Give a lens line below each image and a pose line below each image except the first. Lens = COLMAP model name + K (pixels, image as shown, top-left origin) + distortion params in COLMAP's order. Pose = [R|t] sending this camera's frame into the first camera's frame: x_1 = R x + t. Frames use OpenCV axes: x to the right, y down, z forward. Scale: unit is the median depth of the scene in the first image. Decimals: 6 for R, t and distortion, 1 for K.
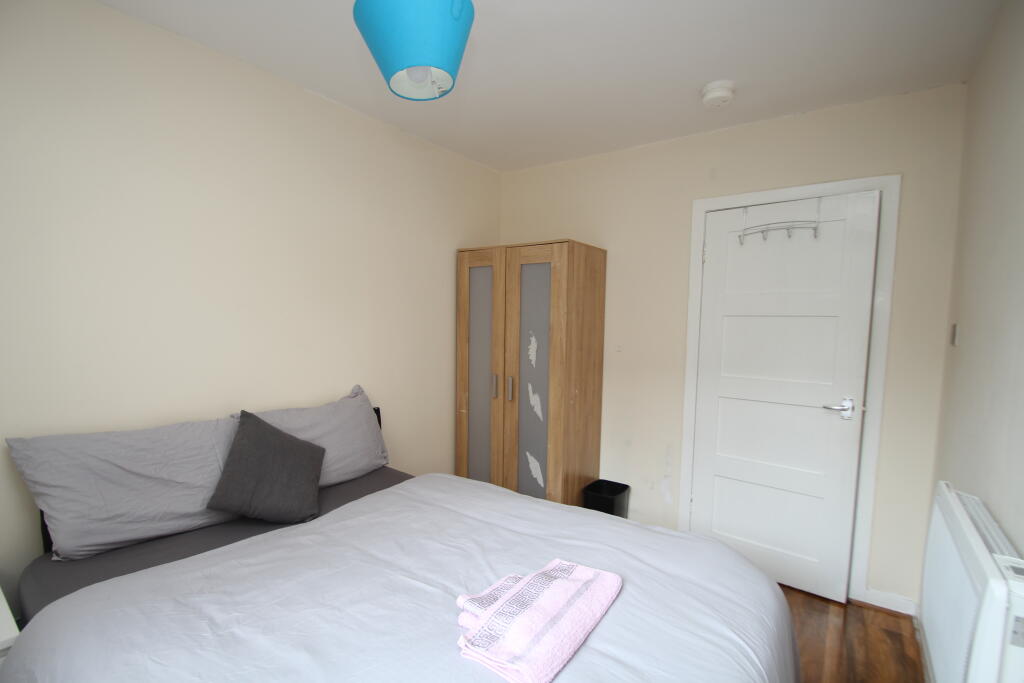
lens RADIAL K [[468.7, 0, 518.3], [0, 468.7, 358.3], [0, 0, 1]] dist [0.000447, 0.000014]
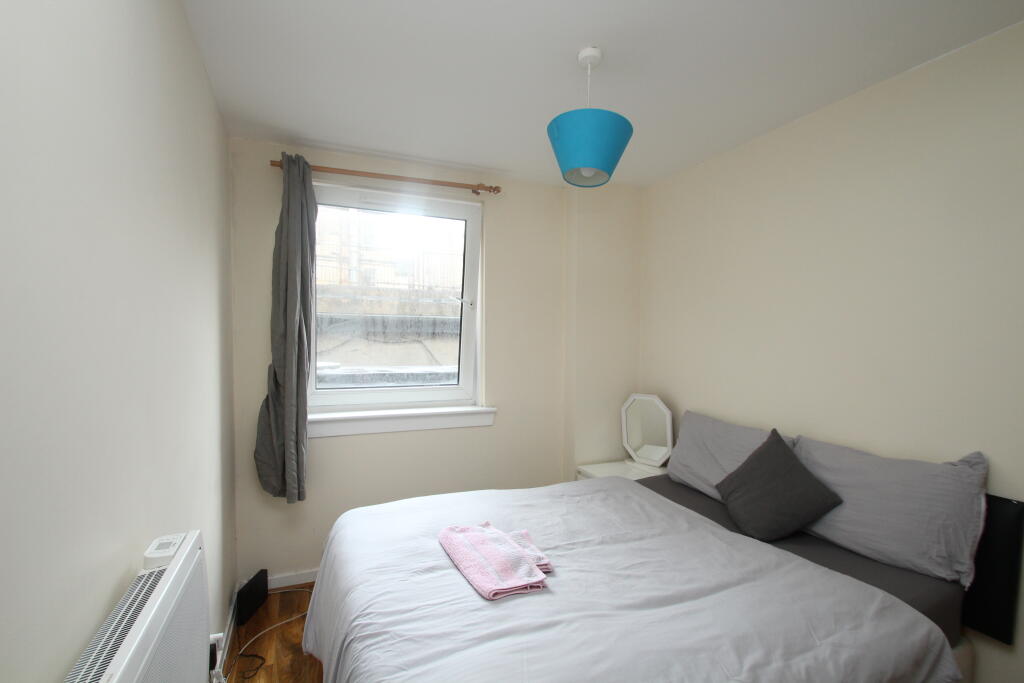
lens RADIAL K [[468.7, 0, 518.3], [0, 468.7, 358.3], [0, 0, 1]] dist [0.000447, 0.000014]
pose [[-0.495450, 0.013133, -0.868537, 0.812482], [-0.088053, 0.993976, 0.065258, -0.092710], [0.864162, 0.108809, -0.491309, 1.139729]]
